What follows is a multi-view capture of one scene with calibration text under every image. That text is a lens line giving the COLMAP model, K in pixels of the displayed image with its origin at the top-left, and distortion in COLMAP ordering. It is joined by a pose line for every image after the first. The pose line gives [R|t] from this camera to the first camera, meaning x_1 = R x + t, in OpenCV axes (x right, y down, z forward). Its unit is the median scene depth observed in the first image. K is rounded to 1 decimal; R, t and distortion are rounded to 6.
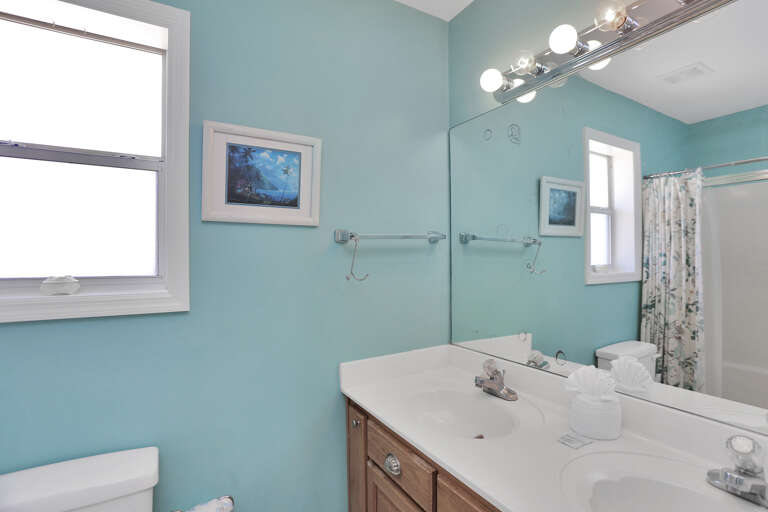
lens RADIAL K [[392.4, 0, 397.6], [0, 392.4, 252.6], [0, 0, 1]] dist [-0.069033, 0.021358]
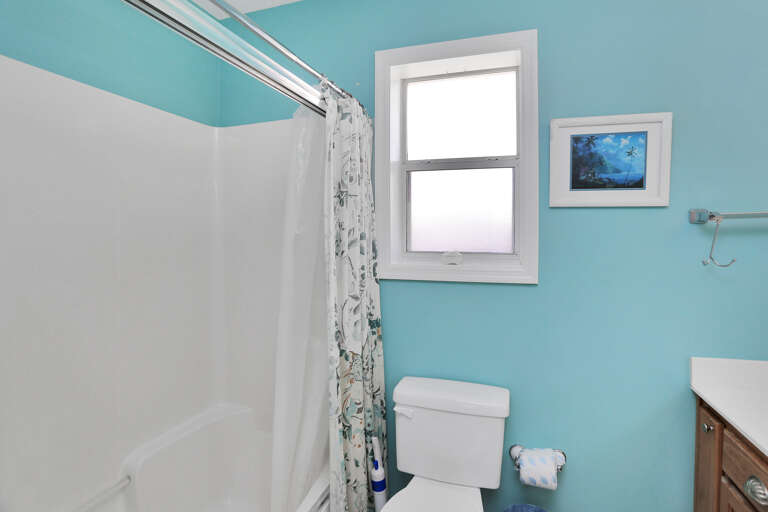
lens RADIAL K [[392.4, 0, 397.6], [0, 392.4, 252.6], [0, 0, 1]] dist [-0.069033, 0.021358]
pose [[0.669393, 0.036152, -0.742028, 0.049940], [0.003397, 0.998656, 0.051719, -0.006813], [0.742901, -0.037141, 0.668371, -0.106517]]
